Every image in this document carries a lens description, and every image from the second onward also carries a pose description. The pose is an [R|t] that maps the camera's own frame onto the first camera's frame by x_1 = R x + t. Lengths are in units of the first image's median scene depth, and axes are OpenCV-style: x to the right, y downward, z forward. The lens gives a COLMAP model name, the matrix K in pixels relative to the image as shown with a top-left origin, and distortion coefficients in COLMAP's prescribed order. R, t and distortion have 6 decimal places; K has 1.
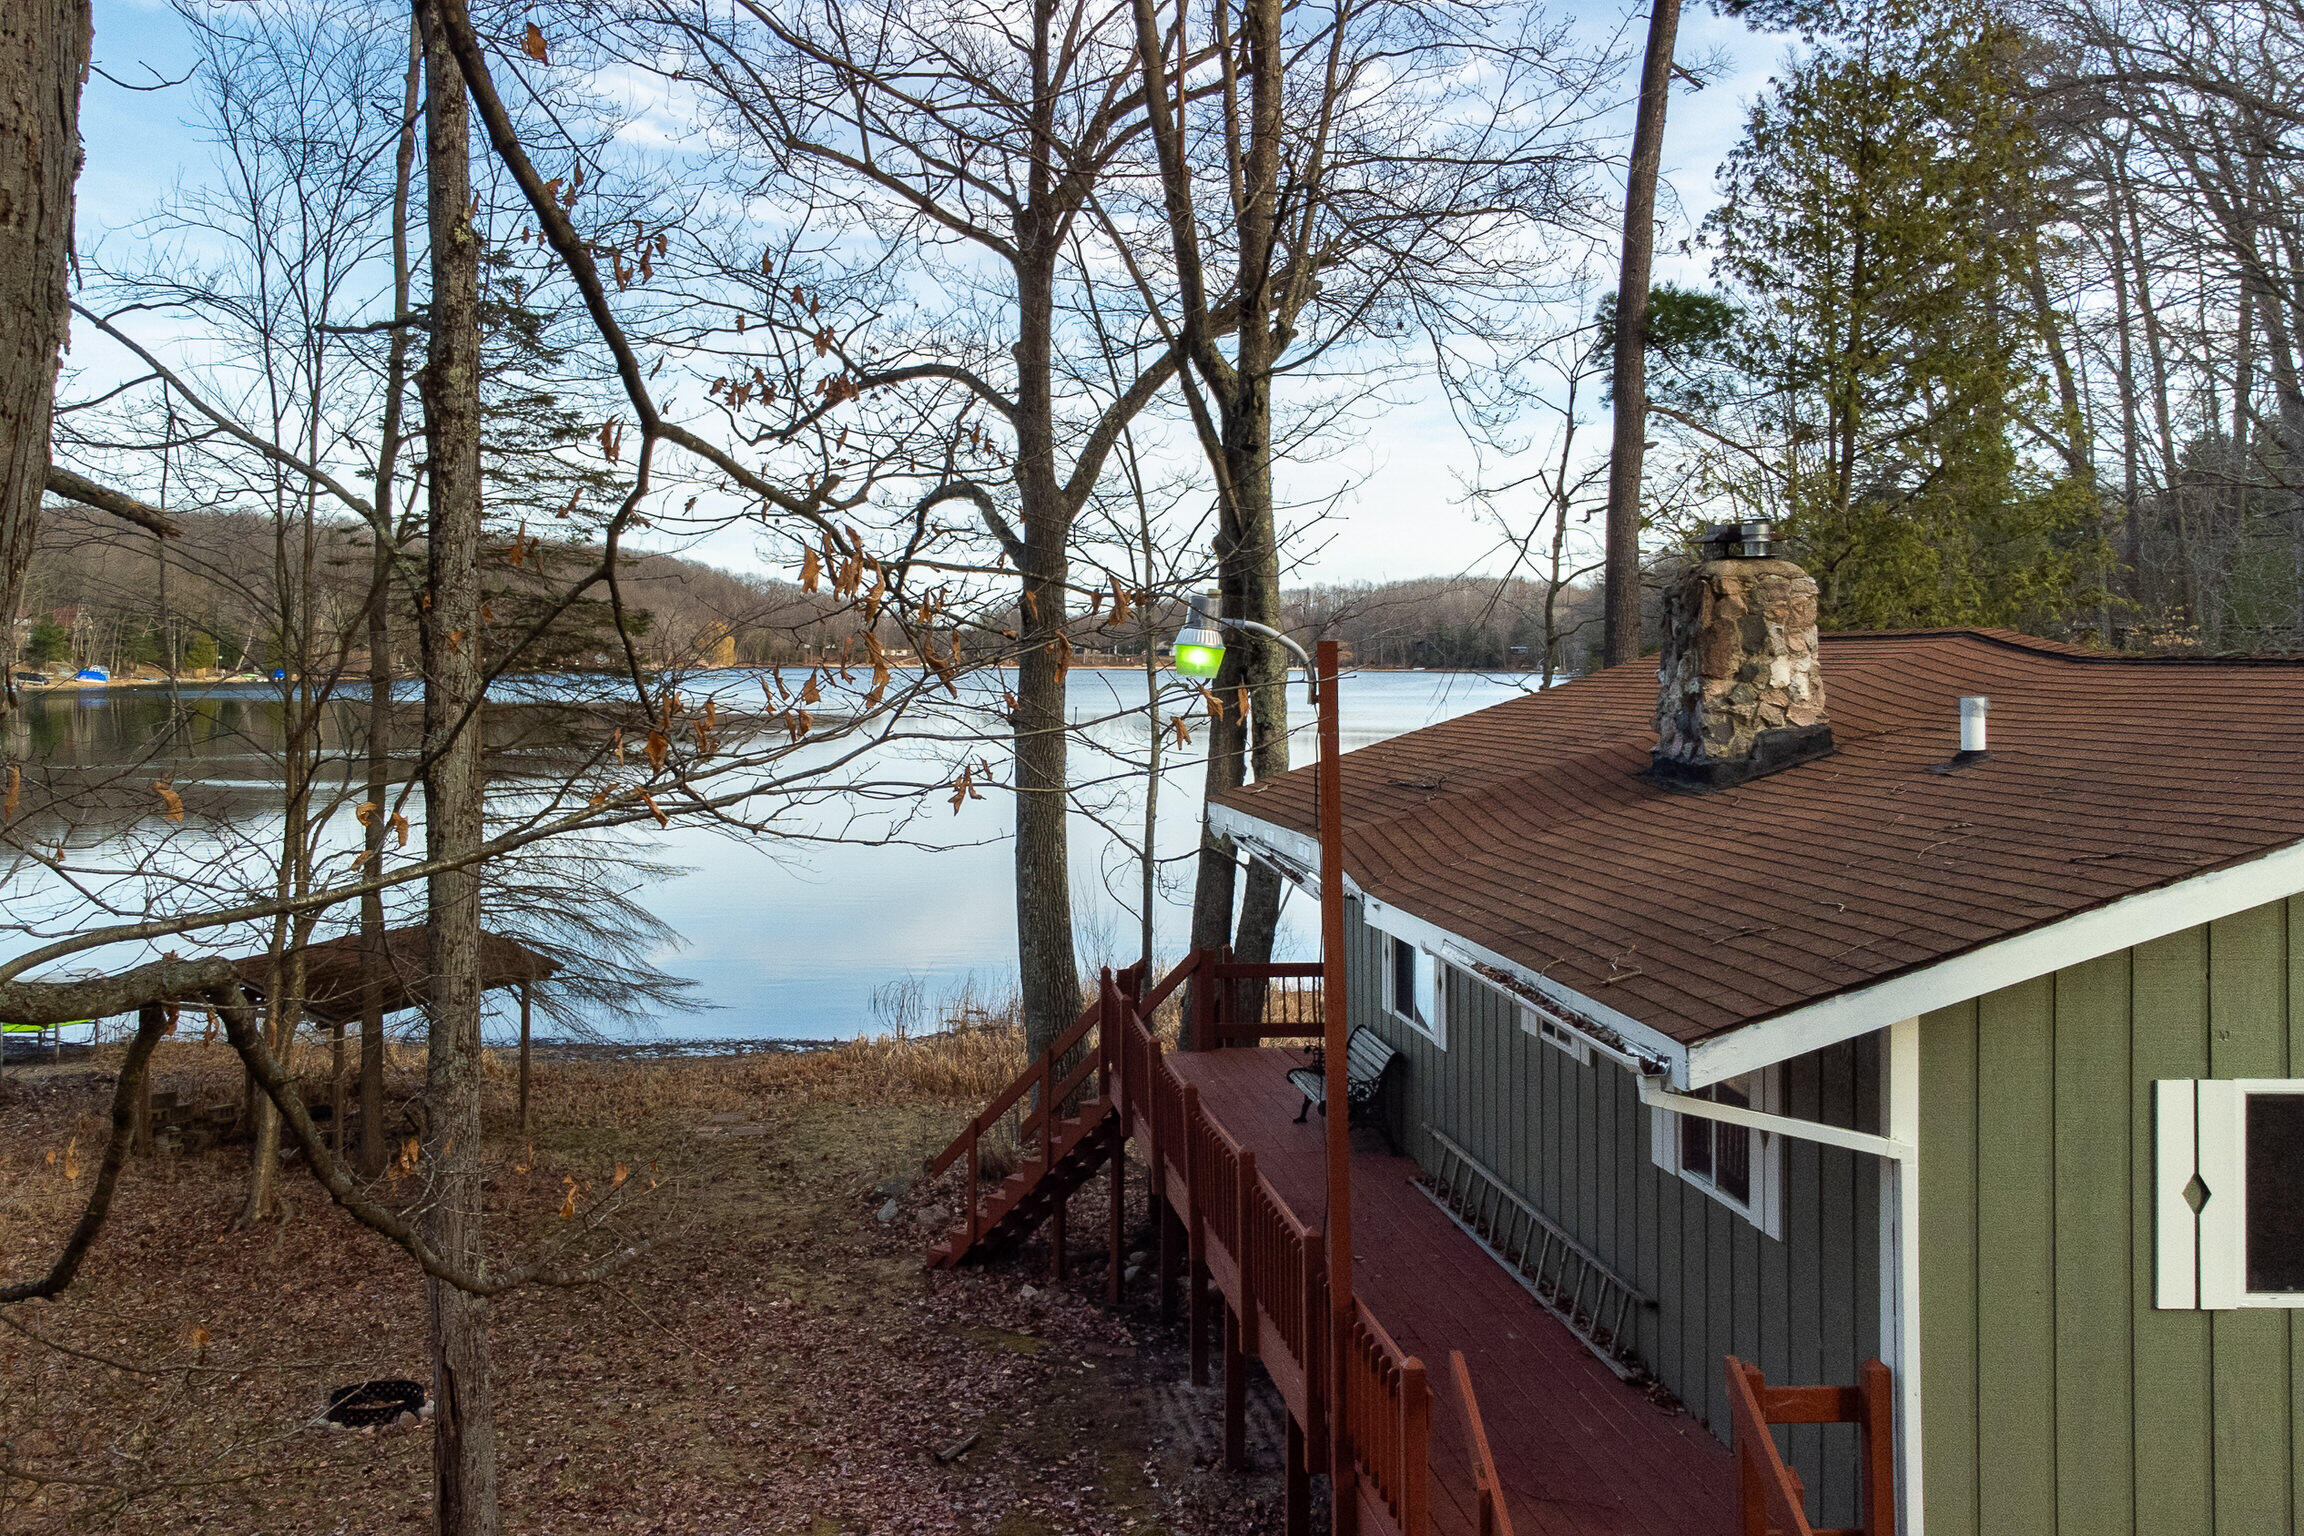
lens RADIAL K [[2062.6, 0, 1161.7], [0, 2062.6, 704.1], [0, 0, 1]] dist [0.041203, -0.014071]
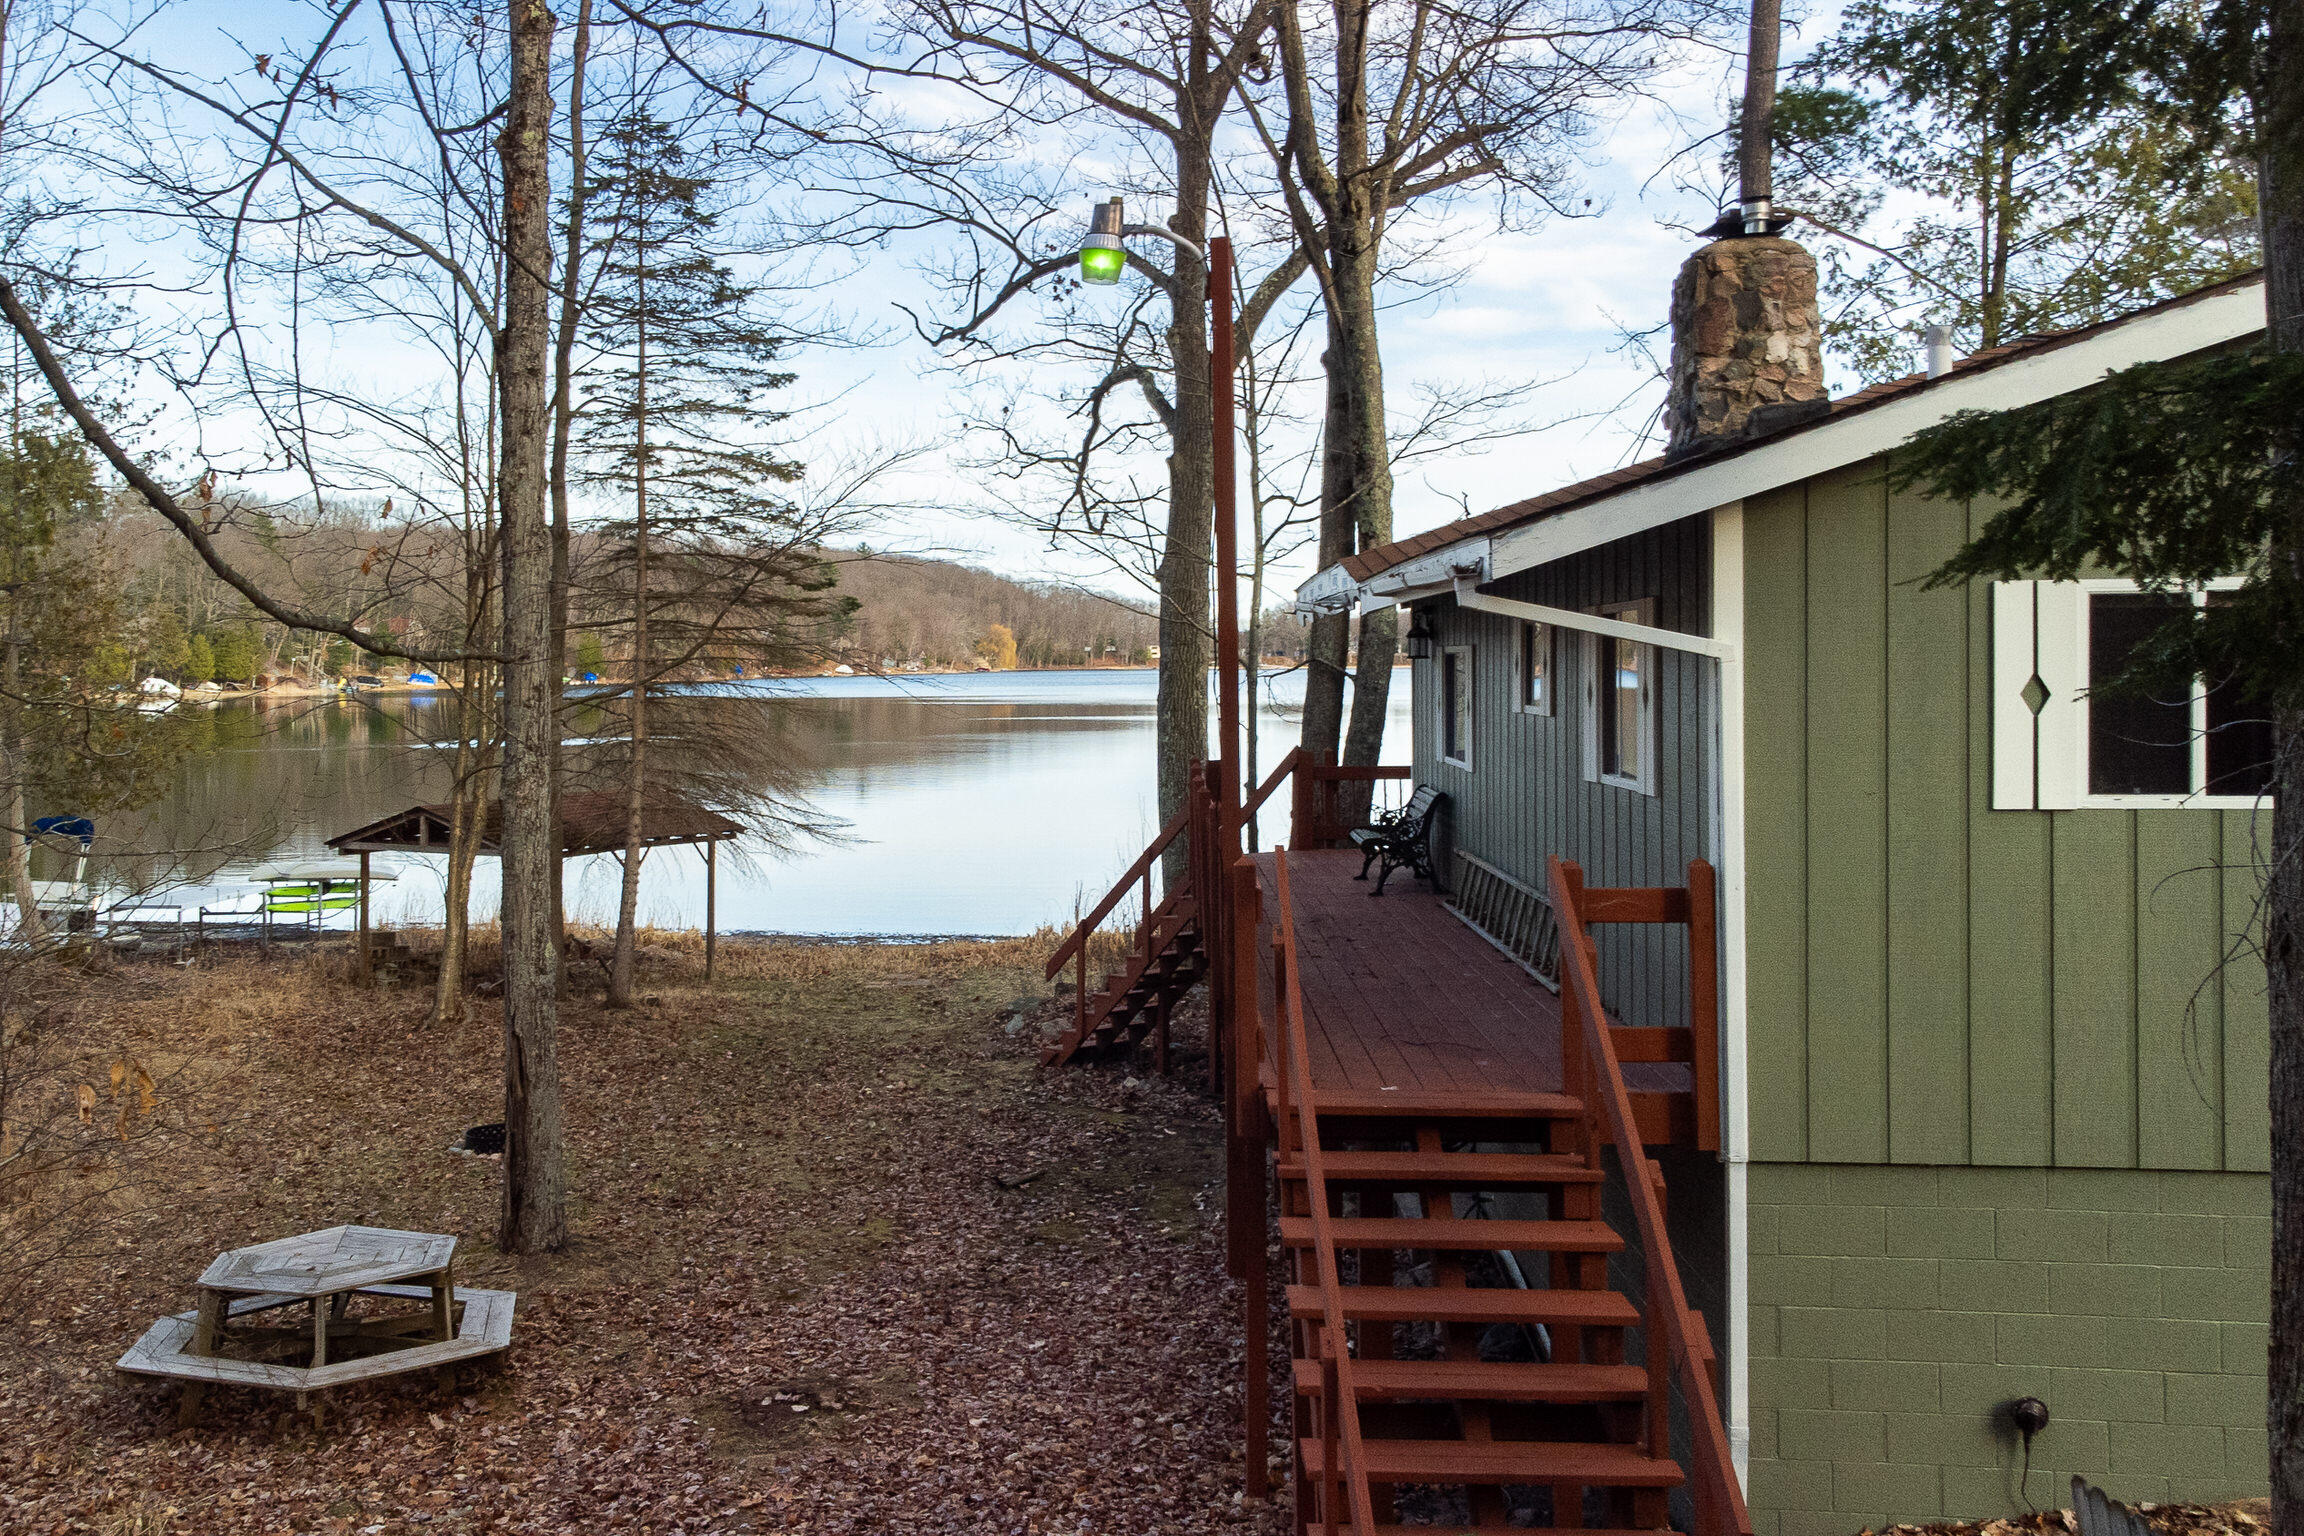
lens RADIAL K [[2097.6, 0, 1125.2], [0, 2097.6, 703.9], [0, 0, 1]] dist [0.053622, -0.085068]
pose [[0.987222, -0.009662, -0.159059, 0.123879], [0.008287, 0.999922, -0.009305, 0.132836], [0.159137, 0.007868, 0.987225, -0.032540]]
